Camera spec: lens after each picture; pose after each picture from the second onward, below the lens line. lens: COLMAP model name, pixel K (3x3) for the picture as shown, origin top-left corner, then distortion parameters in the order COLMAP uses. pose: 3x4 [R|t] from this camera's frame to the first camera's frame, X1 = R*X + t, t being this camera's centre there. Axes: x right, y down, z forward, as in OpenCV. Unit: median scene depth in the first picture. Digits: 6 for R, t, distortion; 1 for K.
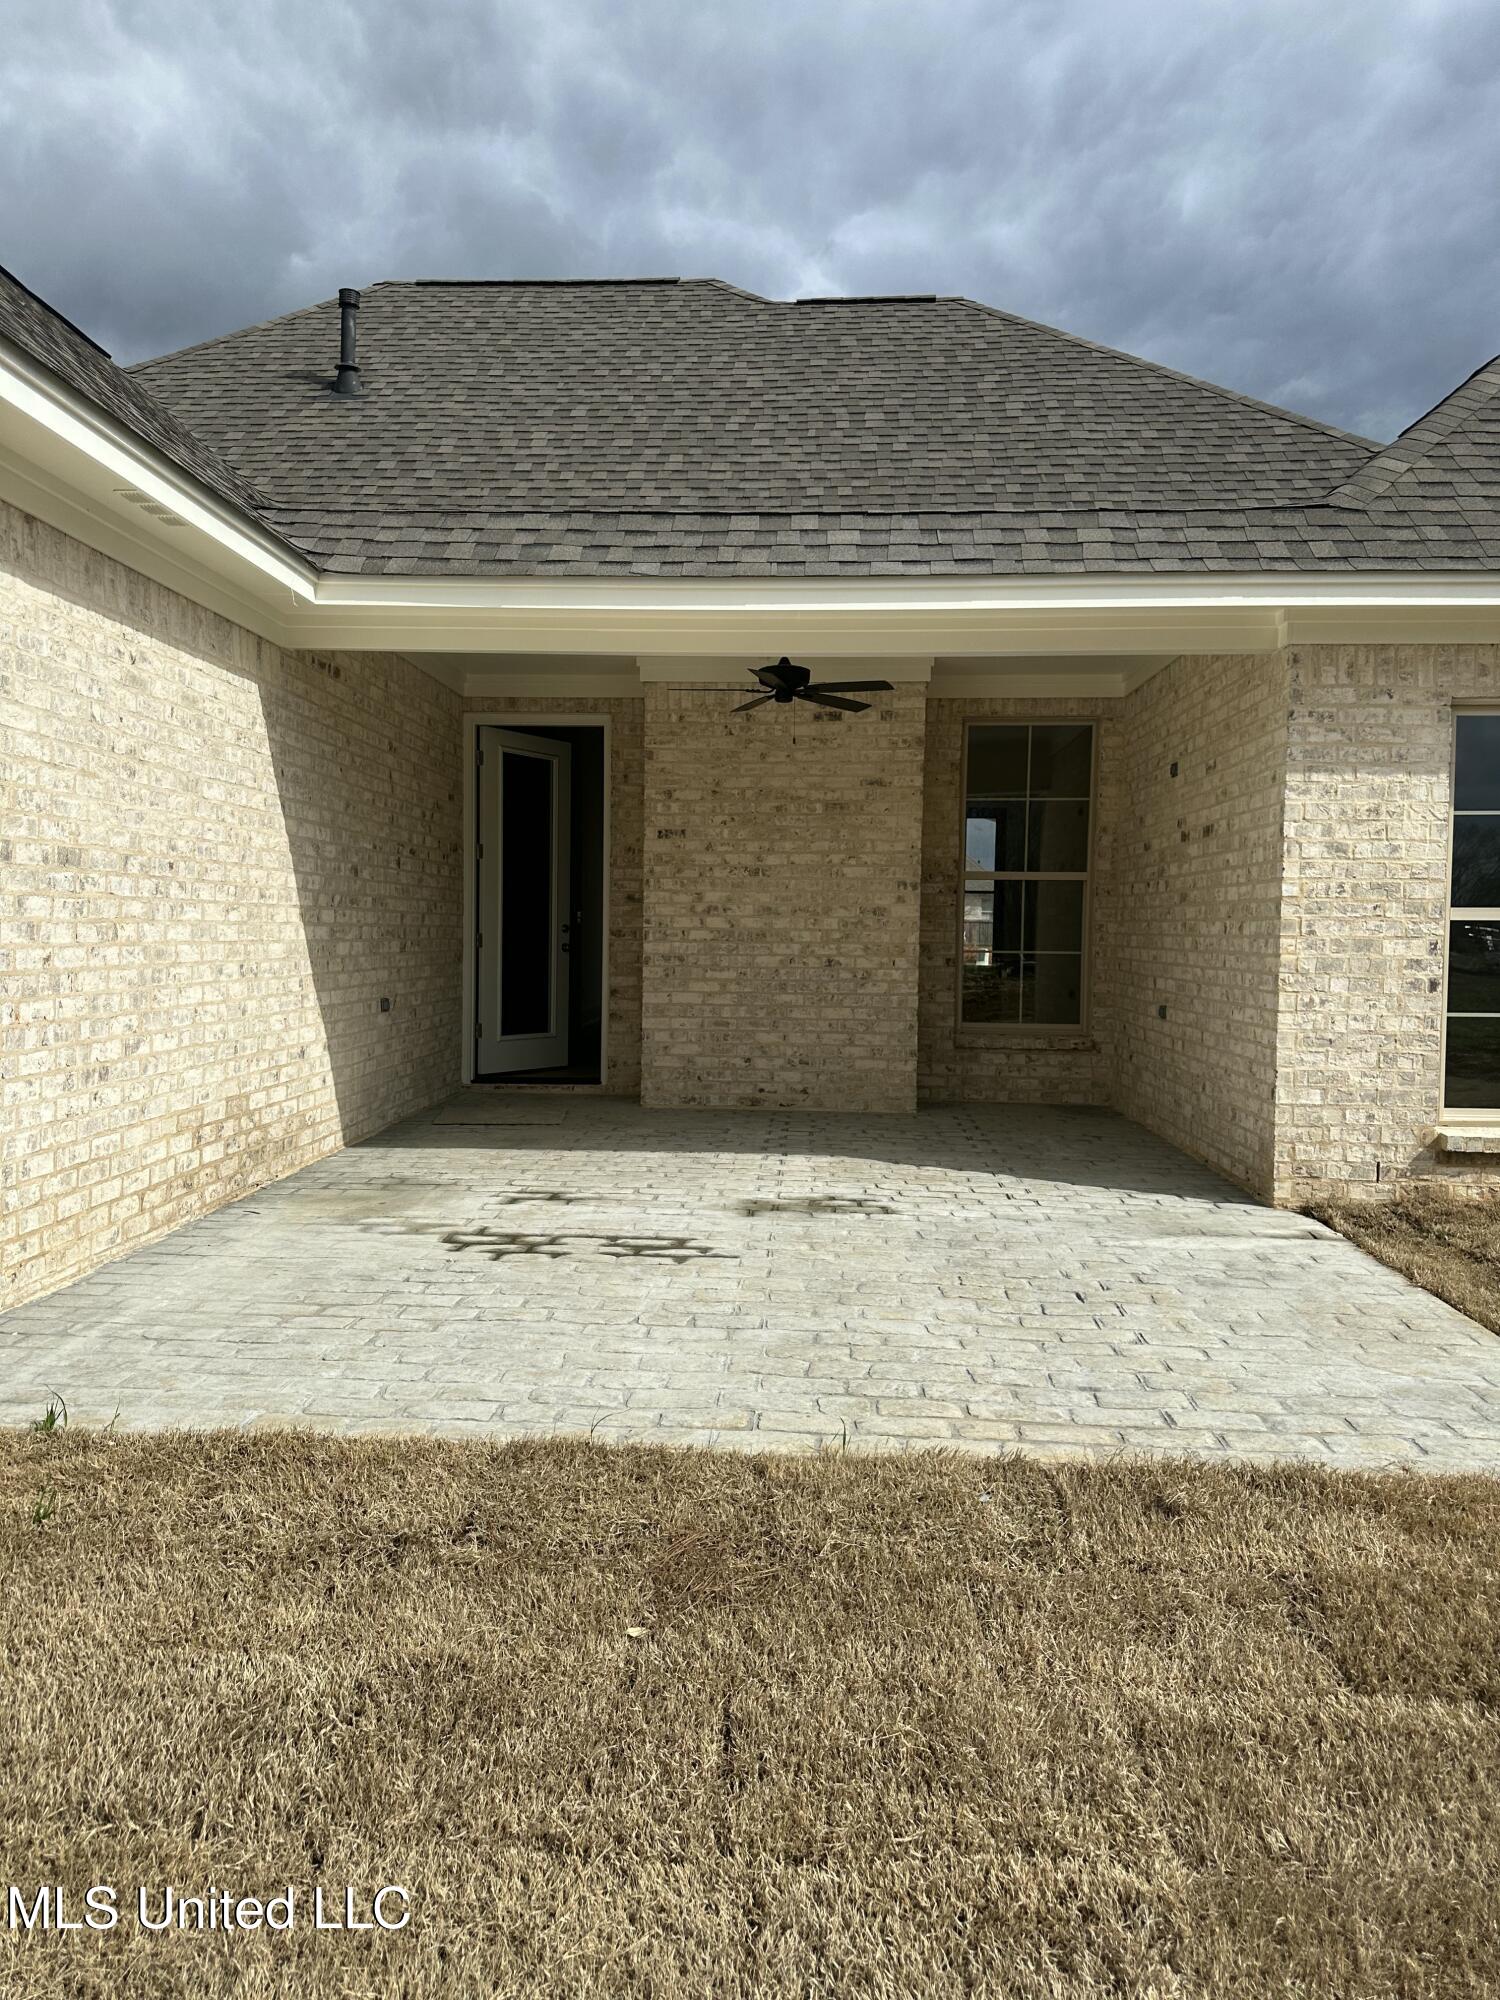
lens RADIAL K [[1251.3, 0, 750.0], [0, 1251.3, 1000.0], [0, 0, 1]] dist [-0.008065, -0.002304]
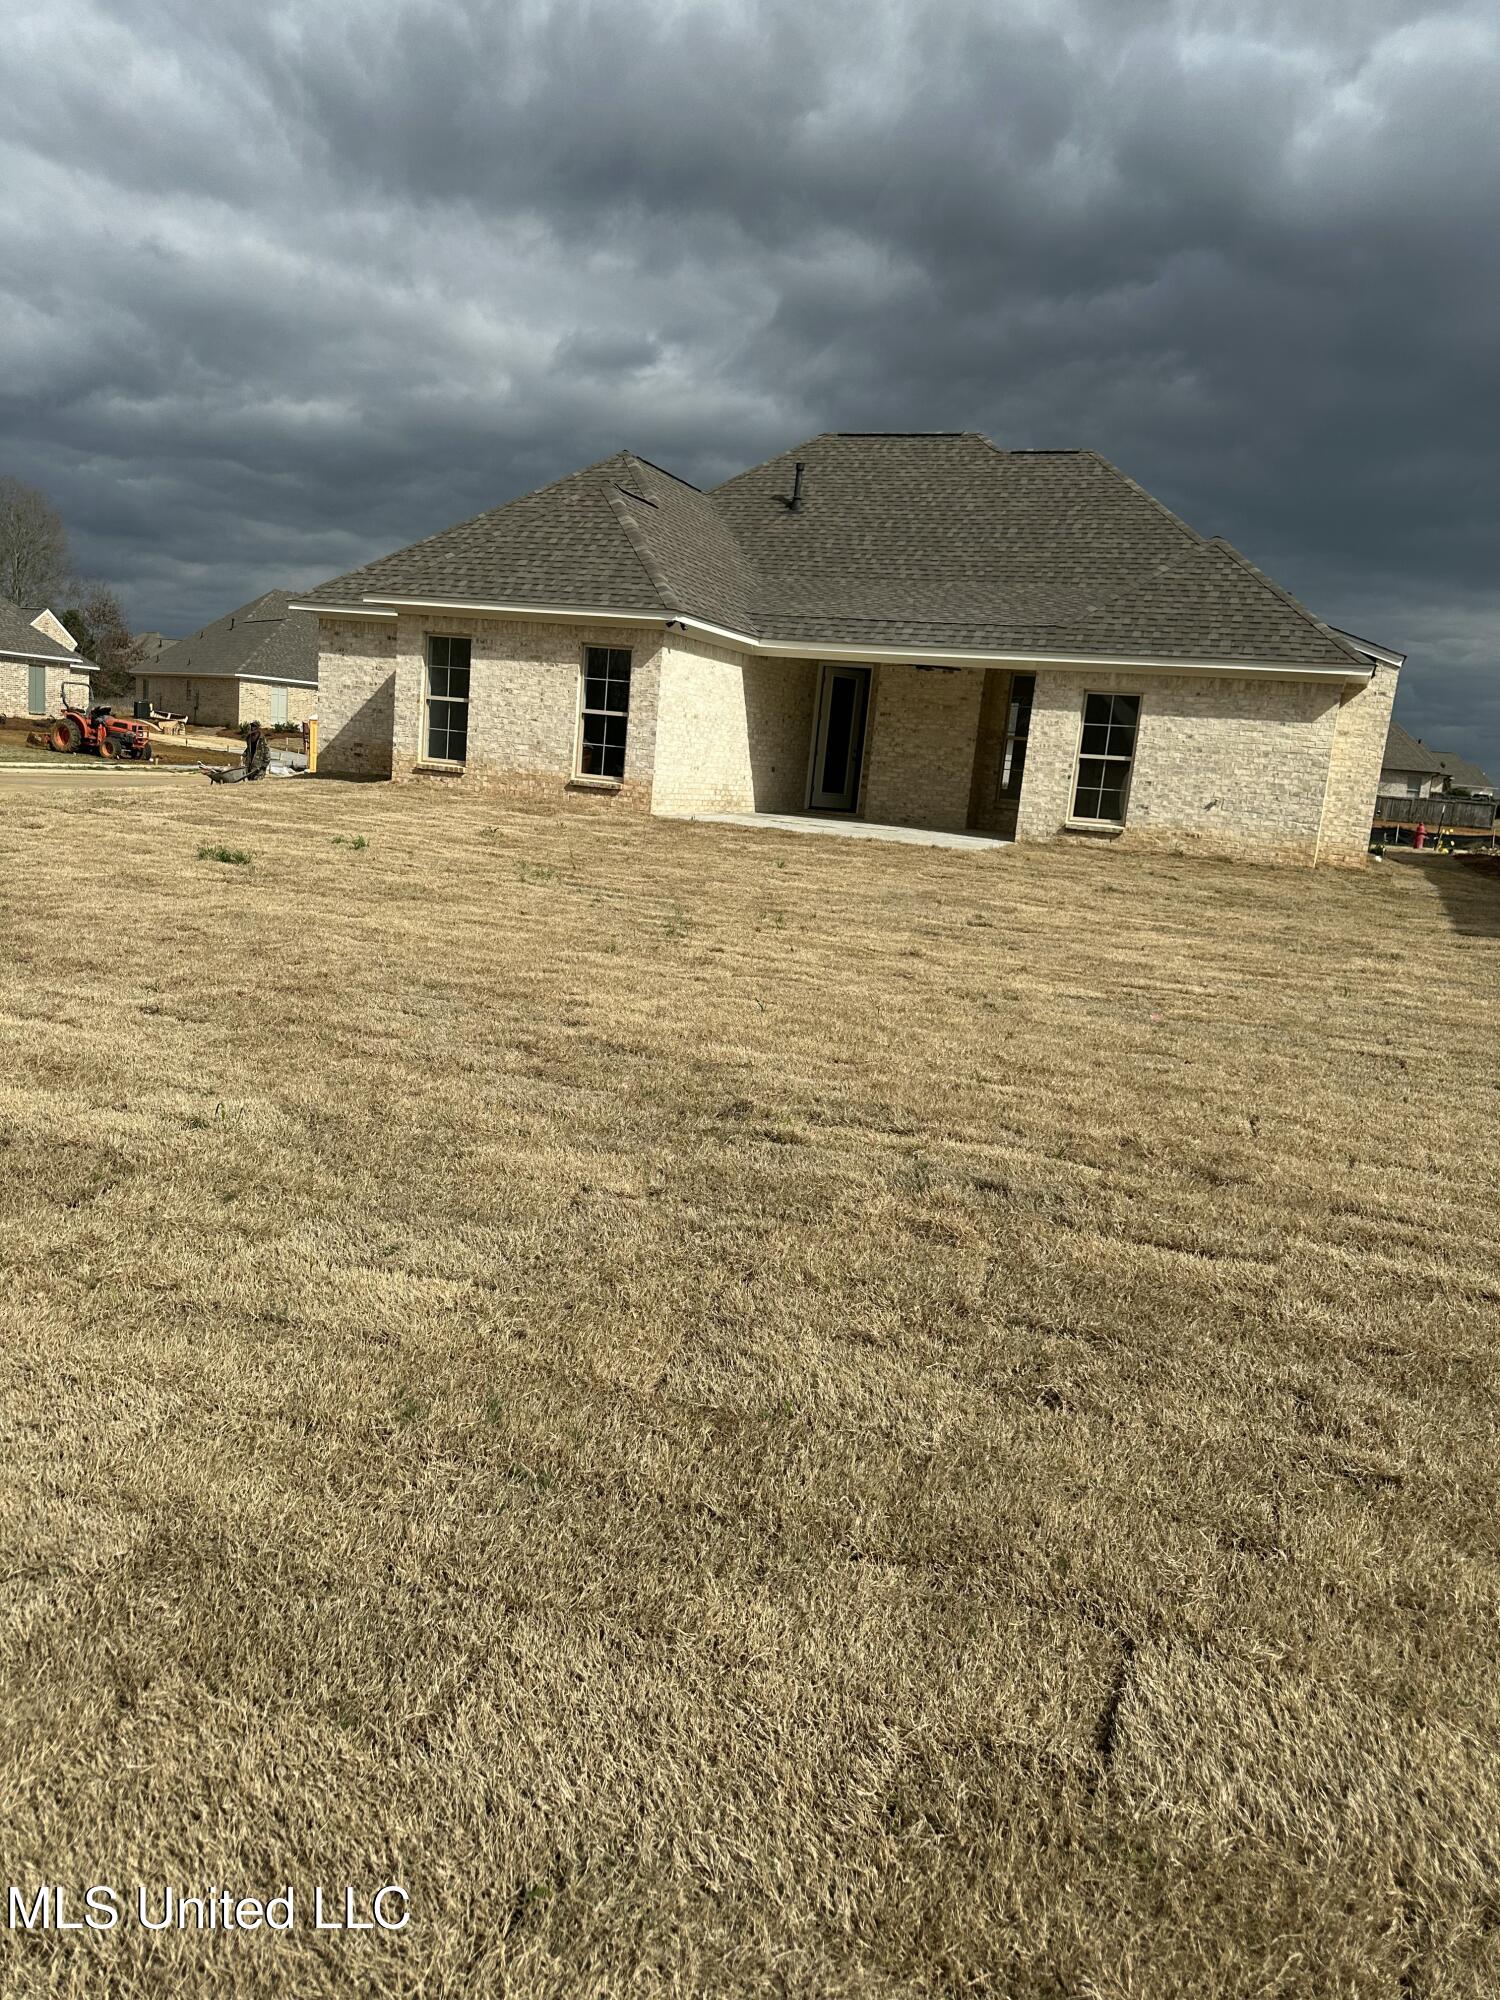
lens RADIAL K [[1394.8, 0, 787.0], [0, 1394.8, 999.7], [0, 0, 1]] dist [0.046819, -0.154125]
pose [[0.944586, 0.119794, -0.305626, 0.988238], [-0.091302, 0.990173, 0.105927, 0.232602], [0.315312, -0.072153, 0.946241, -2.610112]]
